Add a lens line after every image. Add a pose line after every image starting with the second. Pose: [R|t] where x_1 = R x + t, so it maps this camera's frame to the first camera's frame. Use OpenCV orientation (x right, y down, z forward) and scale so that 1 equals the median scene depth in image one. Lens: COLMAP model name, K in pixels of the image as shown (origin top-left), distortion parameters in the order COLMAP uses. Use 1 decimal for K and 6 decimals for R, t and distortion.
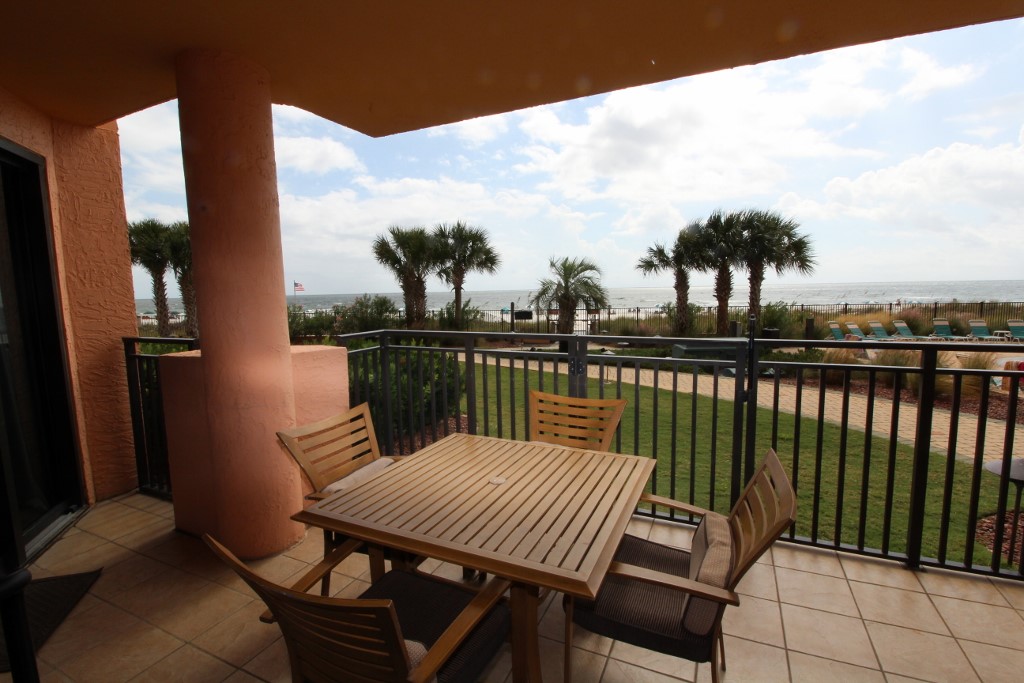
lens RADIAL K [[476.4, 0, 512.0], [0, 476.4, 341.5], [0, 0, 1]] dist [0.002453, -0.013140]
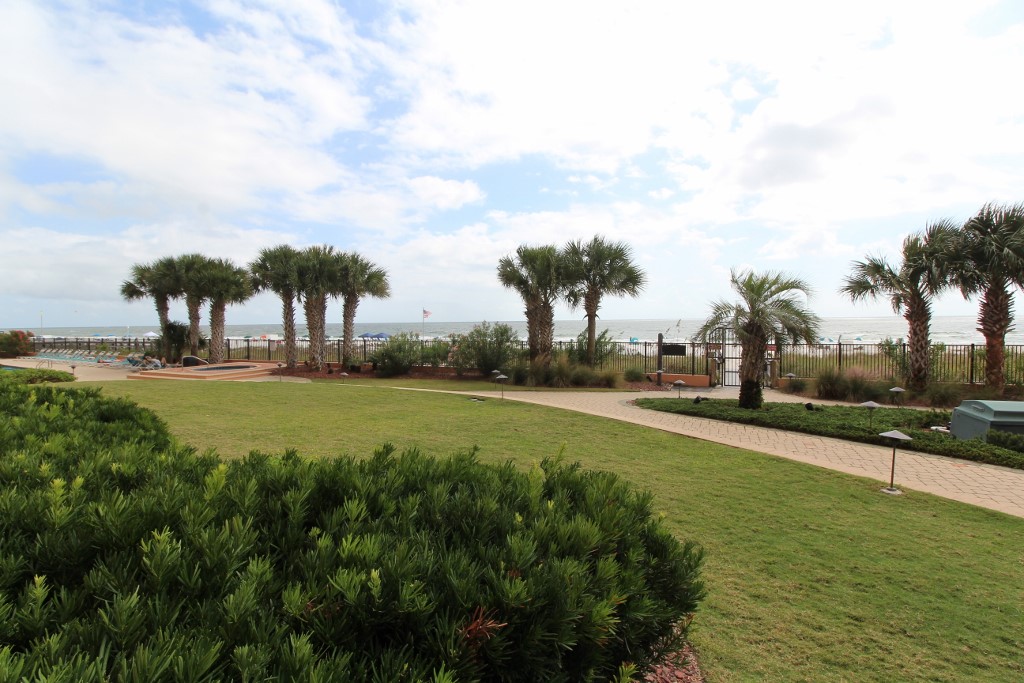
lens RADIAL K [[476.4, 0, 512.0], [0, 476.4, 341.5], [0, 0, 1]] dist [0.002453, -0.013140]
pose [[0.966820, 0.022084, -0.254504, -0.036251], [-0.037886, 0.997635, -0.057357, -0.013888], [0.252635, 0.065096, 0.965369, 0.170378]]
